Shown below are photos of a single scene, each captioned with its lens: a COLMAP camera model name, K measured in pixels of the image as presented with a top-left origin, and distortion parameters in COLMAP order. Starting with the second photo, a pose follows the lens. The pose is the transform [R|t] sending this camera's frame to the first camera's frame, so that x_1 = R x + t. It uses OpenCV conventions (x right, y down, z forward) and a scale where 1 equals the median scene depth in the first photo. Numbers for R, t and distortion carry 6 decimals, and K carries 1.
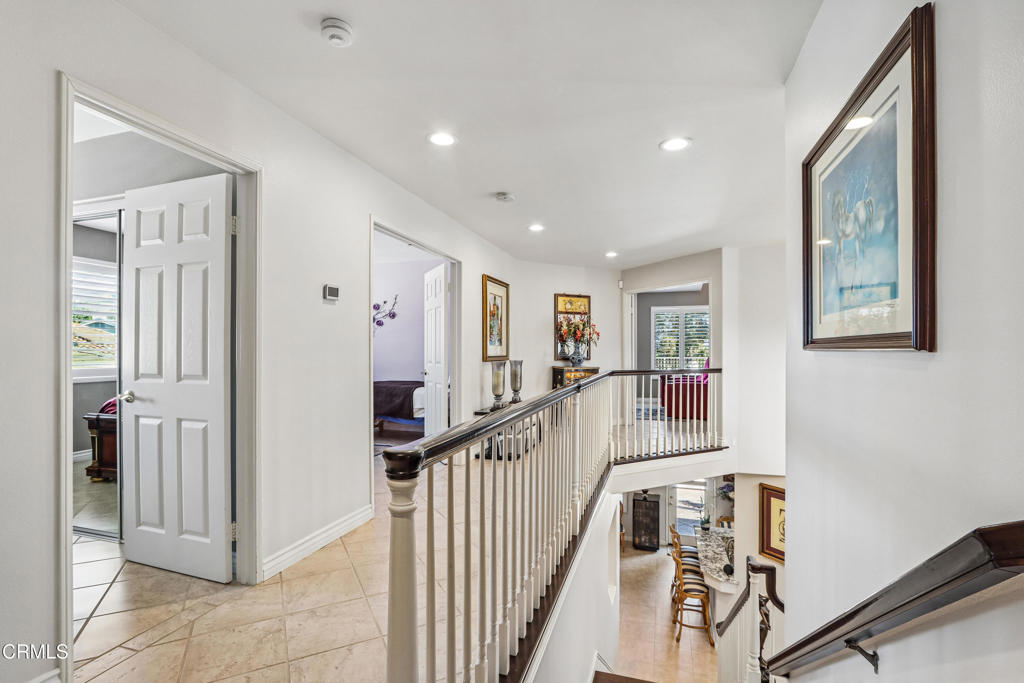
lens RADIAL K [[482.4, 0, 509.1], [0, 482.4, 345.4], [0, 0, 1]] dist [-0.001419, 0.000060]
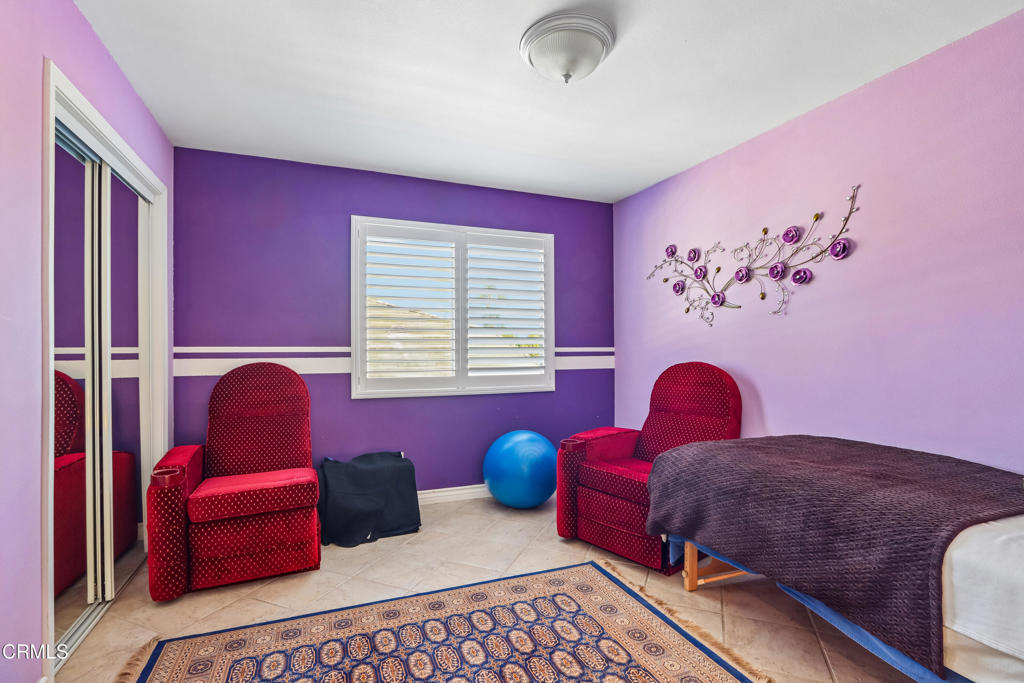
lens RADIAL K [[482.4, 0, 510.1], [0, 482.4, 344.9], [0, 0, 1]] dist [-0.001419, 0.000060]
pose [[0.644272, -0.007505, -0.764759, -0.132365], [0.006490, 0.999969, -0.004346, 0.005666], [0.764769, -0.002163, 0.644302, 0.596386]]
